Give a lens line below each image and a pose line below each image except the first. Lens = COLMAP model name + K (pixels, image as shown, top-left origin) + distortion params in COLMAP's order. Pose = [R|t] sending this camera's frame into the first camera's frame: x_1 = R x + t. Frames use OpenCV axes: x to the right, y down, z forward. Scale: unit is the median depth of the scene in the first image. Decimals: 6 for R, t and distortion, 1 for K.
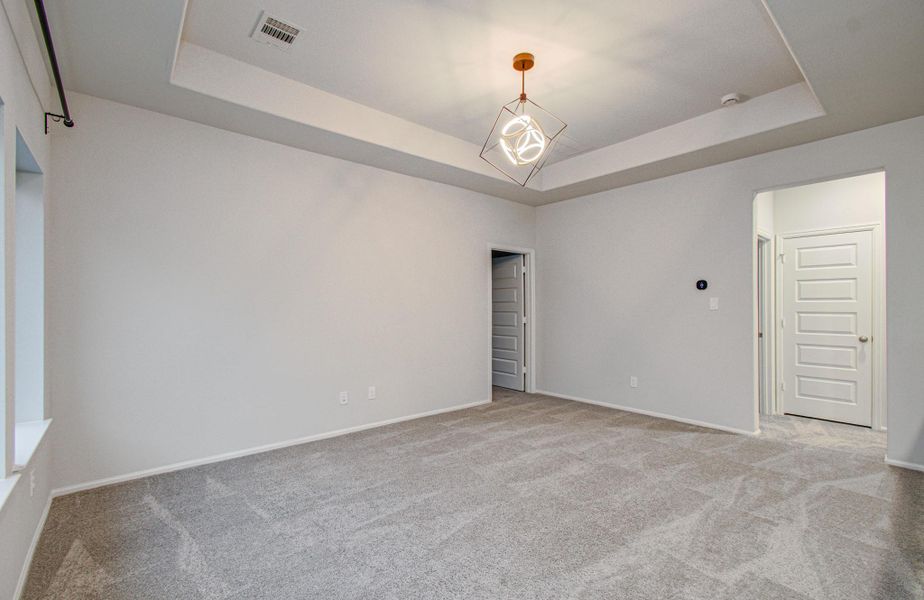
lens RADIAL K [[401.6, 0, 461.3], [0, 401.6, 302.0], [0, 0, 1]] dist [-0.003725, 0.000060]
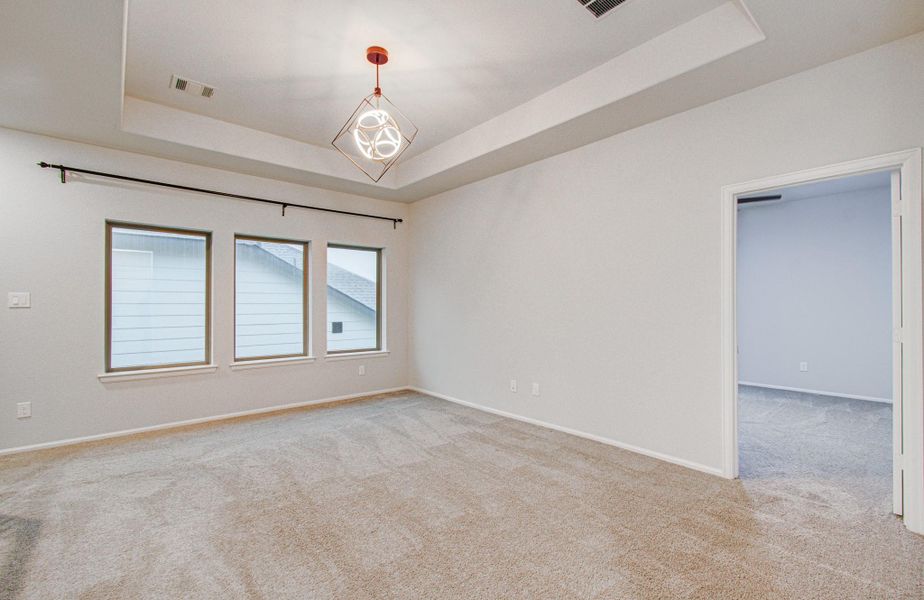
lens RADIAL K [[401.6, 0, 461.3], [0, 401.6, 302.0], [0, 0, 1]] dist [-0.003725, 0.000060]
pose [[0.001518, -0.004669, -0.999988, 0.786800], [0.014384, 0.999886, -0.004646, 0.010741], [0.999895, -0.014376, 0.001585, 0.825739]]
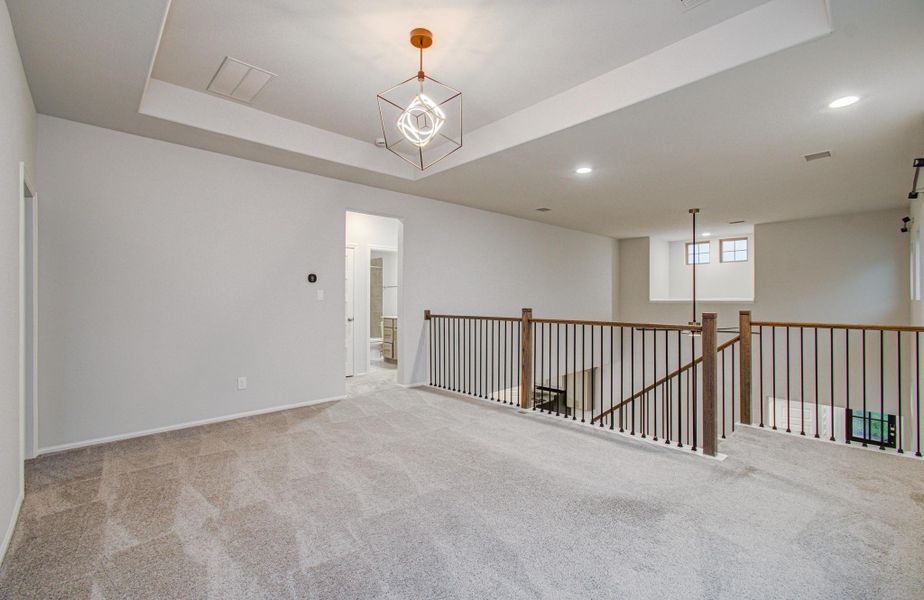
lens RADIAL K [[403.3, 0, 459.4], [0, 403.3, 298.1], [0, 0, 1]] dist [-0.000812, 0.000296]
pose [[-0.038791, -0.000271, 0.999247, -0.545730], [-0.014722, 0.999892, -0.000301, 0.007349], [-0.999139, -0.014723, -0.038791, 0.648018]]
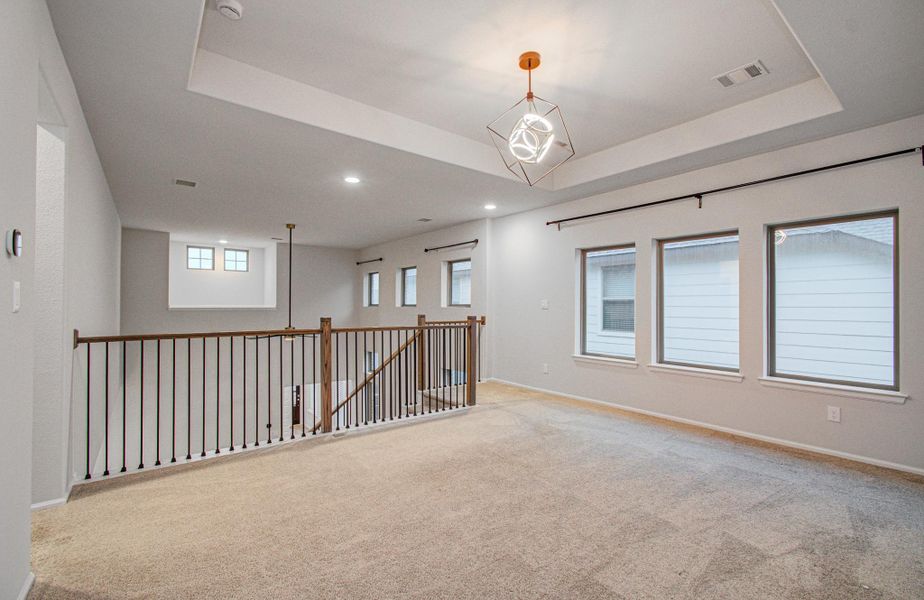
lens RADIAL K [[401.6, 0, 461.3], [0, 401.6, 302.0], [0, 0, 1]] dist [-0.003725, 0.000060]
pose [[-0.999148, -0.003349, 0.041124, 0.194198], [-0.004308, 0.999721, -0.023234, 0.016100], [-0.041035, -0.023391, -0.998884, 1.369055]]
